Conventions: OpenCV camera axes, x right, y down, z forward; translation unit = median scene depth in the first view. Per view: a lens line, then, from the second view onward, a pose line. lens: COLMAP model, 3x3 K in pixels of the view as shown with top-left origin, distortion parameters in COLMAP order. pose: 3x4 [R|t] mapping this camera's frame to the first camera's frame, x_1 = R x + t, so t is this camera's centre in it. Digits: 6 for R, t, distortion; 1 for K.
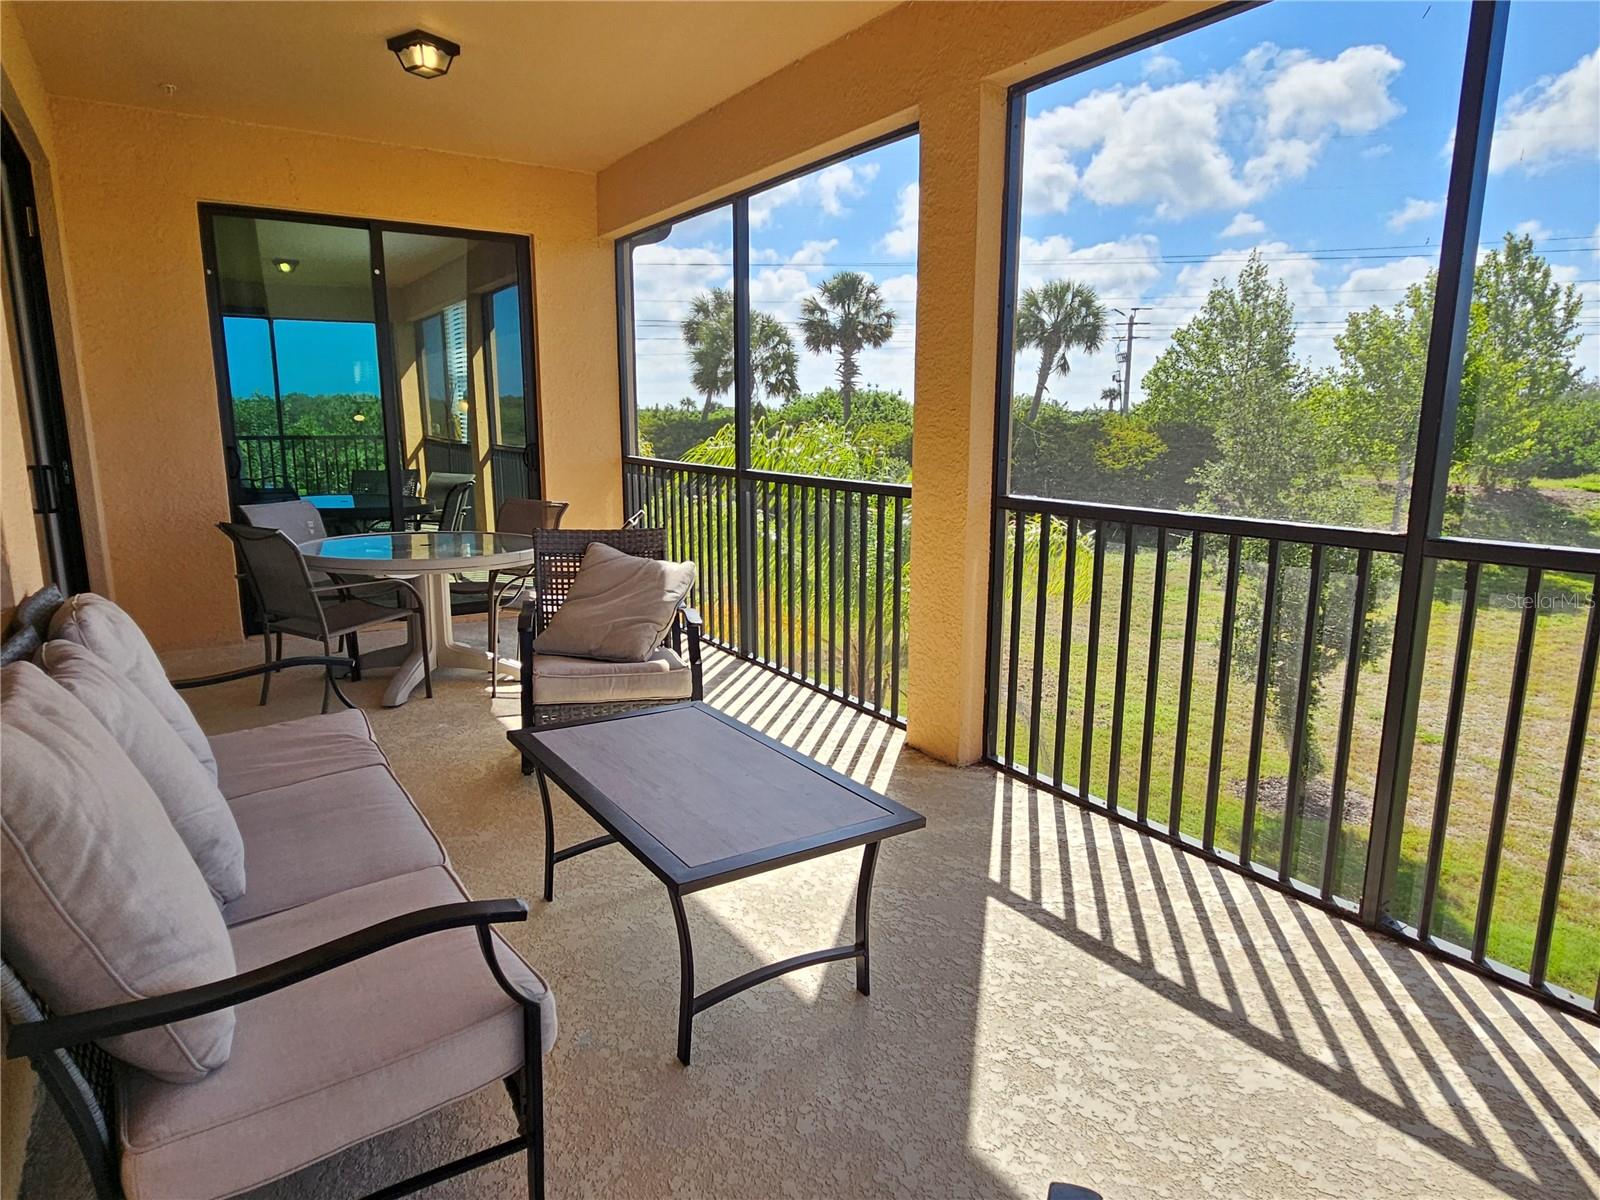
lens RADIAL K [[947.8, 0, 794.9], [0, 947.8, 595.0], [0, 0, 1]] dist [0.001174, 0.000584]
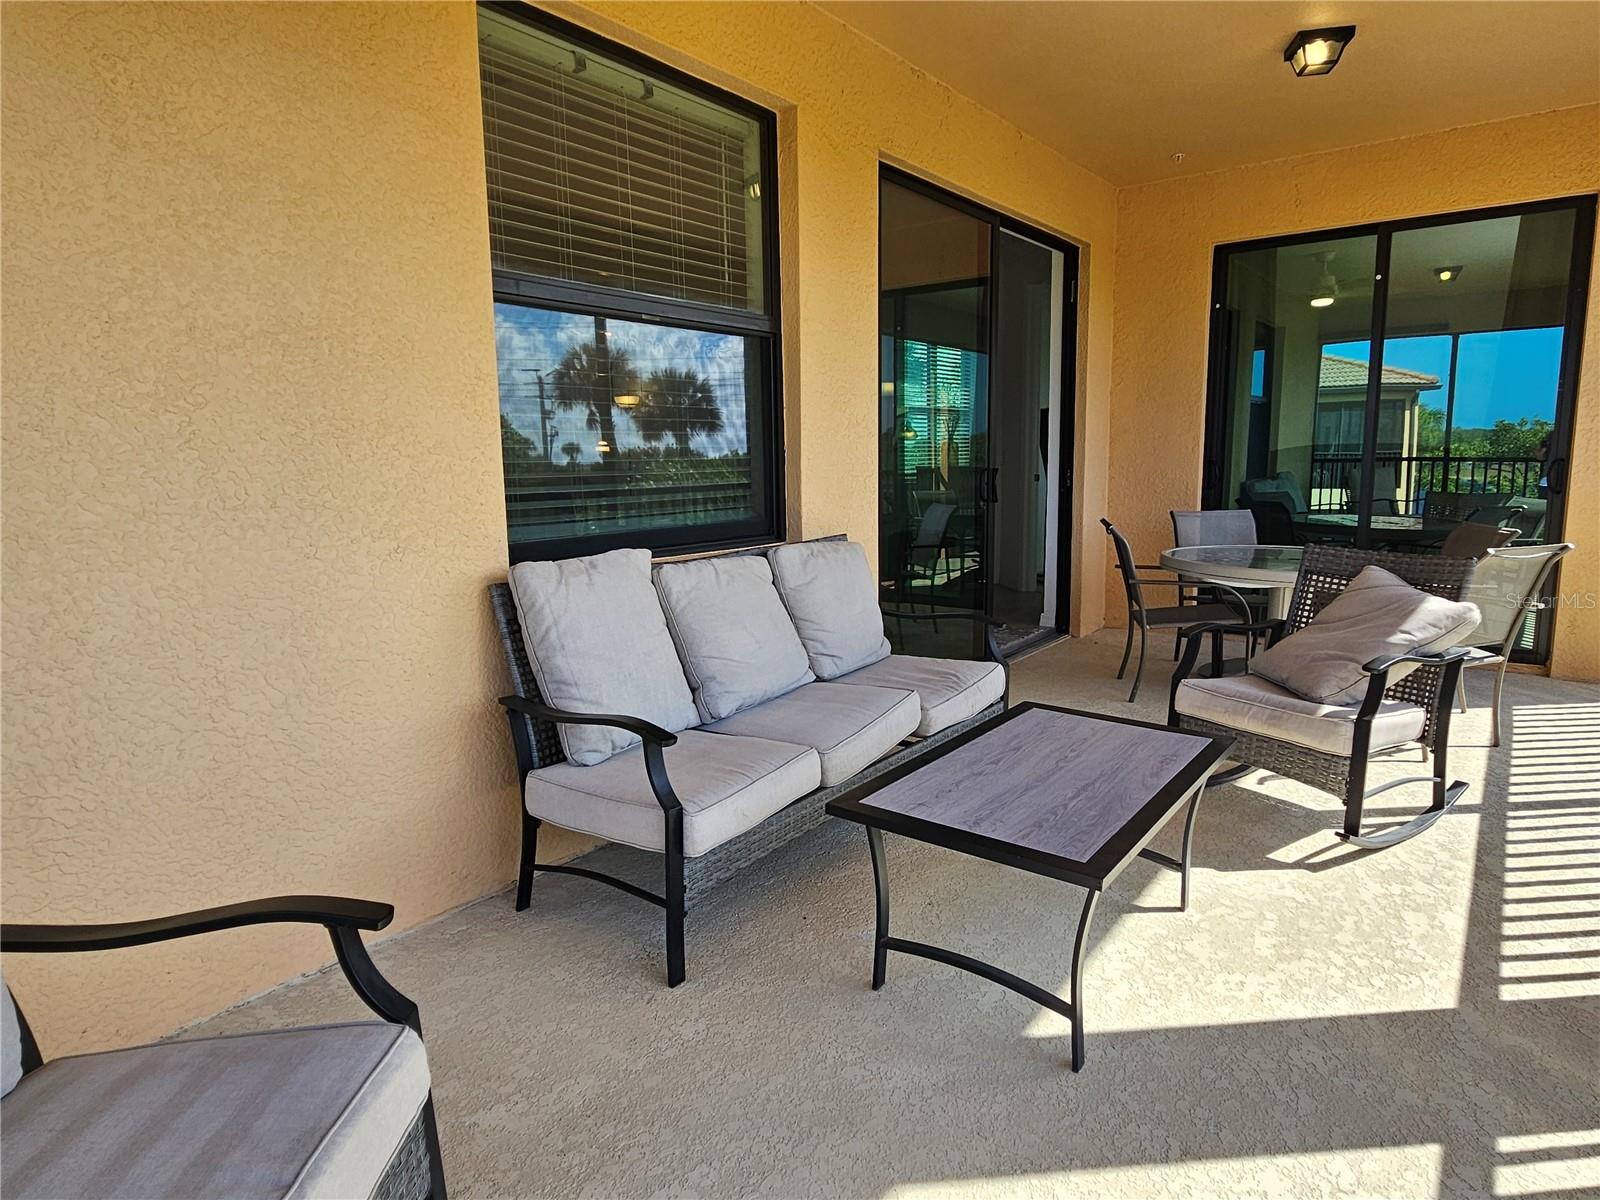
lens RADIAL K [[947.8, 0, 794.9], [0, 947.8, 595.0], [0, 0, 1]] dist [0.001174, 0.000584]
pose [[0.340713, 0.132769, -0.930746, 0.321073], [-0.161058, 0.983587, 0.081350, -0.012679], [0.926270, 0.122187, 0.356504, 0.180040]]
